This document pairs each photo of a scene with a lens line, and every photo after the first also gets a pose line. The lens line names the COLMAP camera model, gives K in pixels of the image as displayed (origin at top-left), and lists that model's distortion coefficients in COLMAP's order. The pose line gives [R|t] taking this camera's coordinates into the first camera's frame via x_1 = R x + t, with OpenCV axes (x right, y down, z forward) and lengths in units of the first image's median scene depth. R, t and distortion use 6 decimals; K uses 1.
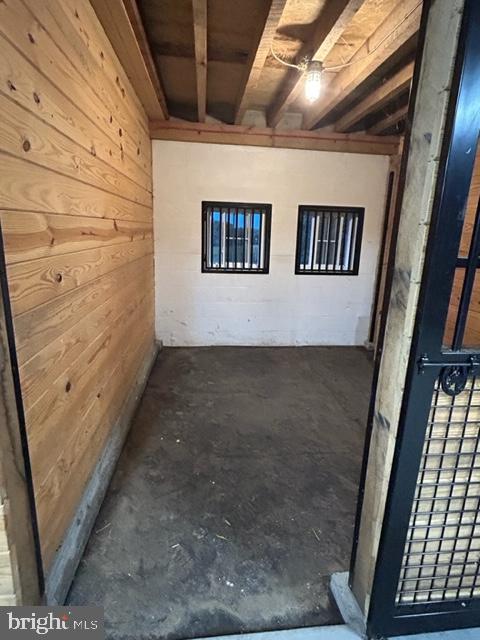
lens RADIAL K [[358.1, 0, 240.0], [0, 358.1, 320.0], [0, 0, 1]] dist [-0.001036, -0.000364]
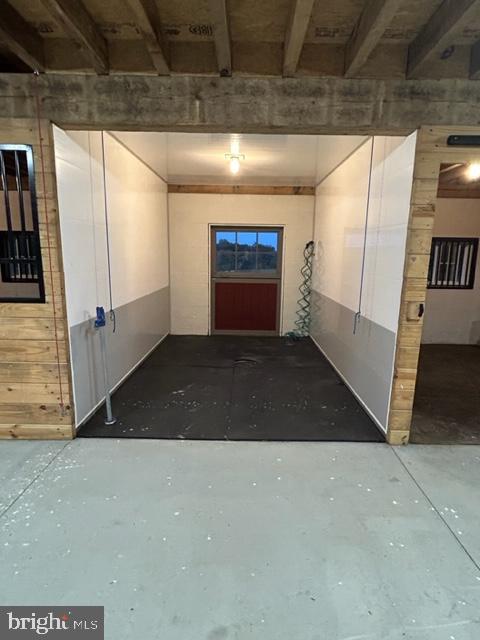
lens RADIAL K [[358.1, 0, 240.0], [0, 358.1, 320.0], [0, 0, 1]] dist [-0.001036, -0.000364]
pose [[0.992252, 0.003209, -0.124197, -0.351932], [-0.009557, 0.998676, -0.050556, 0.061554], [0.123870, 0.051351, 0.990969, -0.388208]]
